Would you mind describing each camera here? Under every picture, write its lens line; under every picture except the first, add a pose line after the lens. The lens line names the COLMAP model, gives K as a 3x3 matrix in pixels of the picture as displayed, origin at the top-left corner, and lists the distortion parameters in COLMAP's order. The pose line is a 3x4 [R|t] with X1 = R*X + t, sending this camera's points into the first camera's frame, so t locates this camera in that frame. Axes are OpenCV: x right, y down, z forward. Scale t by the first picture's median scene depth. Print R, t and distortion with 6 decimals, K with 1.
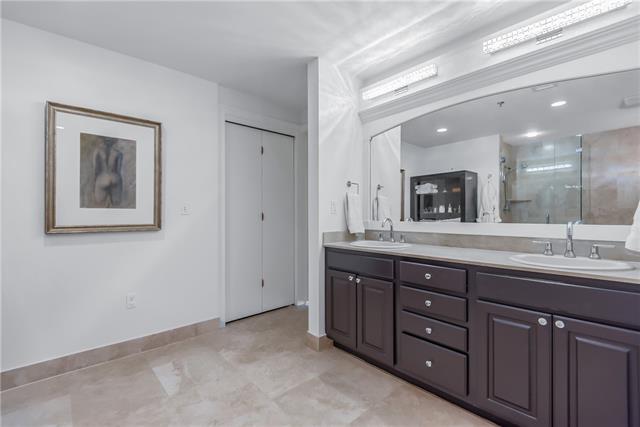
lens RADIAL K [[283.6, 0, 321.9], [0, 283.6, 211.9], [0, 0, 1]] dist [-0.000590, -0.000633]
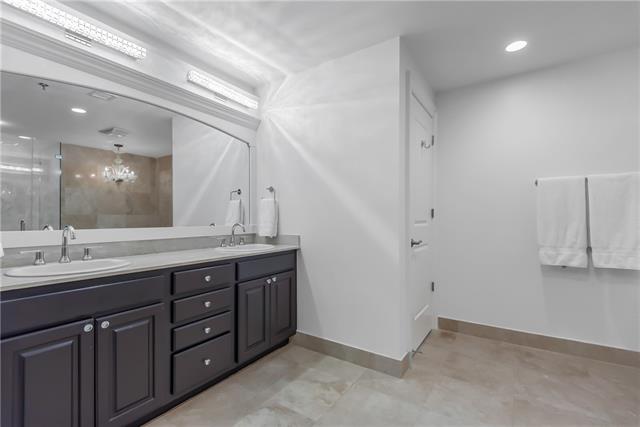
lens RADIAL K [[294.4, 0, 319.6], [0, 294.4, 216.4], [0, 0, 1]] dist [0.000251, -0.001006]
pose [[-0.246479, 0.012045, 0.969073, -0.735697], [-0.004075, 0.999901, -0.013465, 0.011072], [-0.969139, -0.007267, -0.246406, 0.818911]]
